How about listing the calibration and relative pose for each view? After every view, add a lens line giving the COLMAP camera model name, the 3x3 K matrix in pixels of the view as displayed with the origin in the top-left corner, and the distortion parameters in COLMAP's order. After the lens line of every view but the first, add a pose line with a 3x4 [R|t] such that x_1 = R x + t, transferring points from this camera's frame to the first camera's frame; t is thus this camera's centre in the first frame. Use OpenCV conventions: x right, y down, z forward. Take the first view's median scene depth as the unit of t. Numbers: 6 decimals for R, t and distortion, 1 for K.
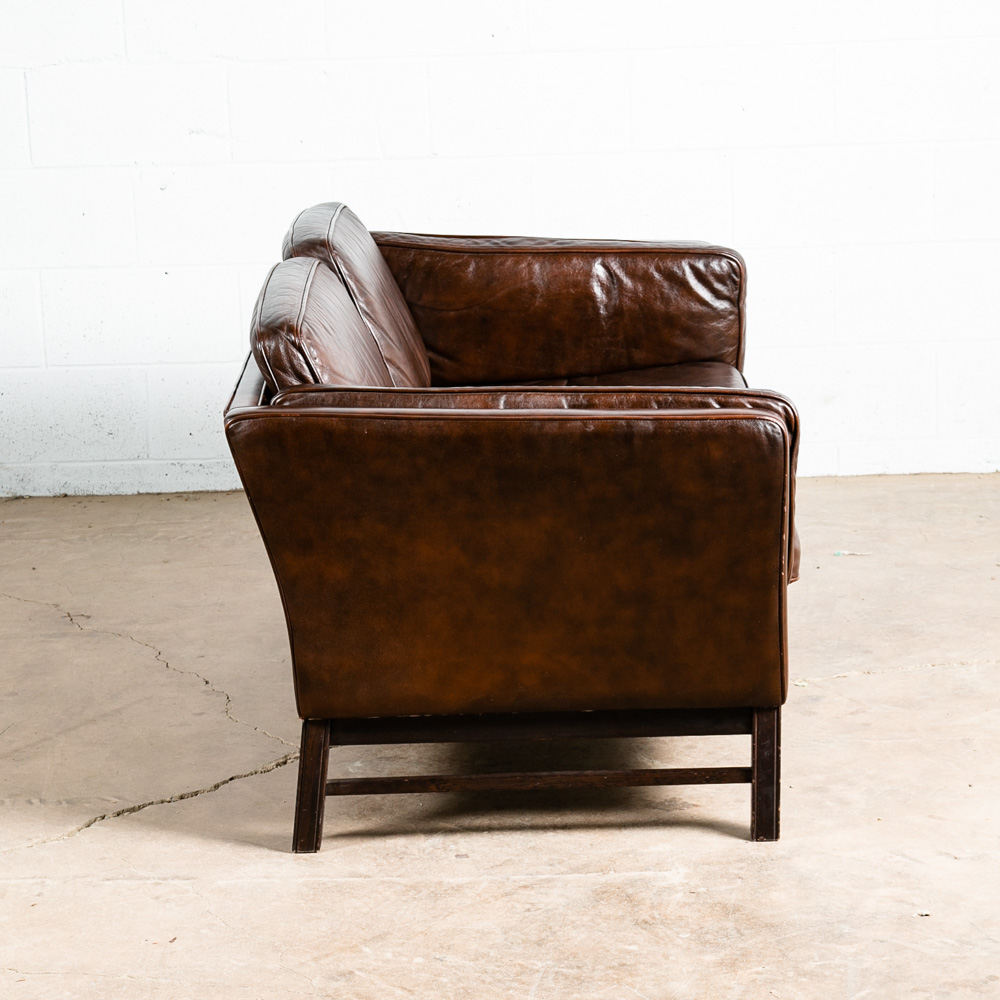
lens RADIAL K [[3091.9, 0, 499.6], [0, 3091.9, 493.9], [0, 0, 1]] dist [0.297403, 0.000000]
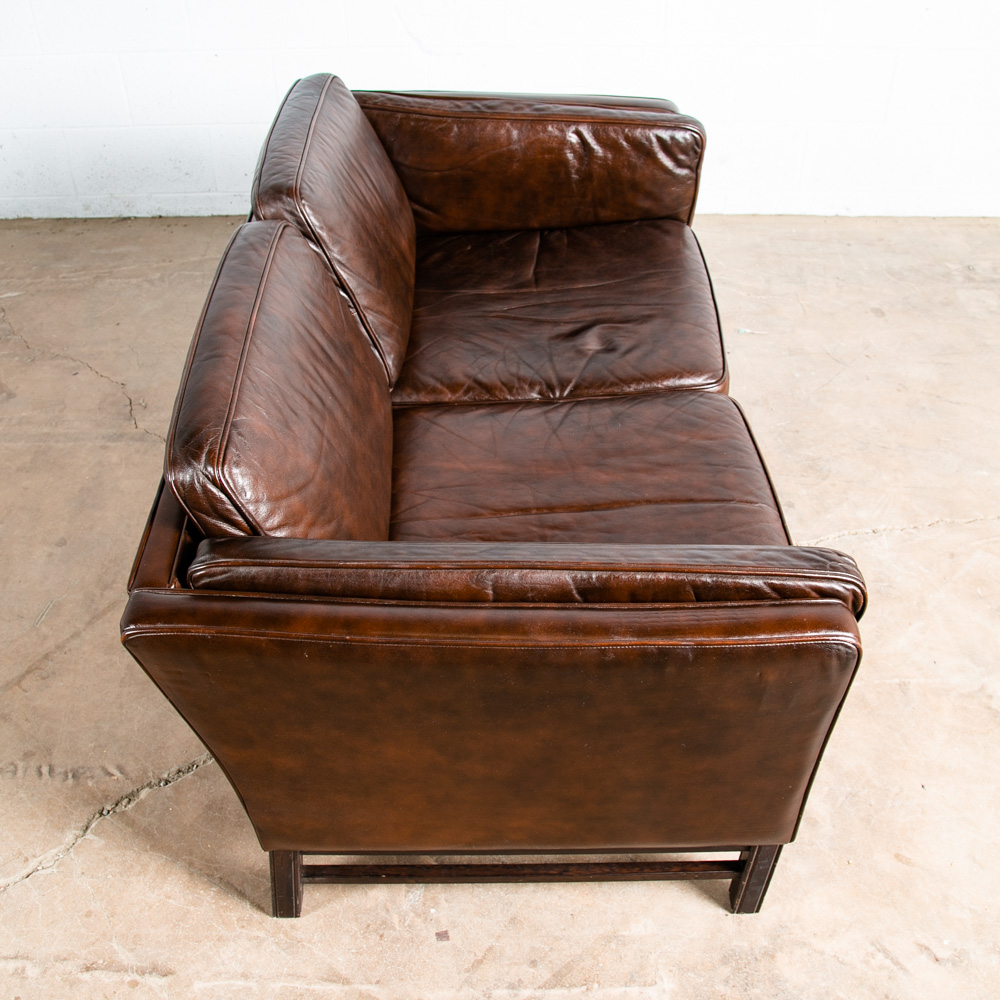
lens RADIAL K [[1125.0, 0, 507.2], [0, 1125.0, 488.4], [0, 0, 1]] dist [-0.092723, 0.000000]
pose [[0.999355, 0.004720, 0.035585, -0.004789], [-0.020151, 0.894146, 0.447321, -0.171628], [-0.029707, -0.447750, 0.893665, 0.756000]]
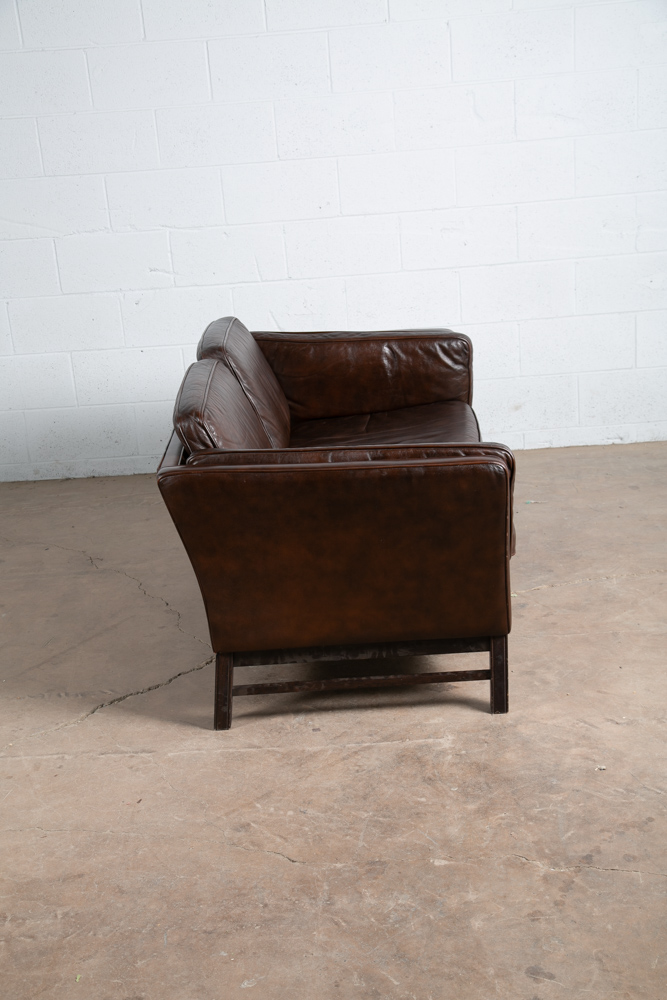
lens RADIAL K [[1439.9, 0, 331.6], [0, 1439.9, 532.8], [0, 0, 1]] dist [0.183284, 0.000000]
pose [[0.999185, -0.038826, -0.011072, 0.008680], [0.039687, 0.994898, 0.092753, -0.059233], [0.007415, -0.093117, 0.995628, 0.247726]]
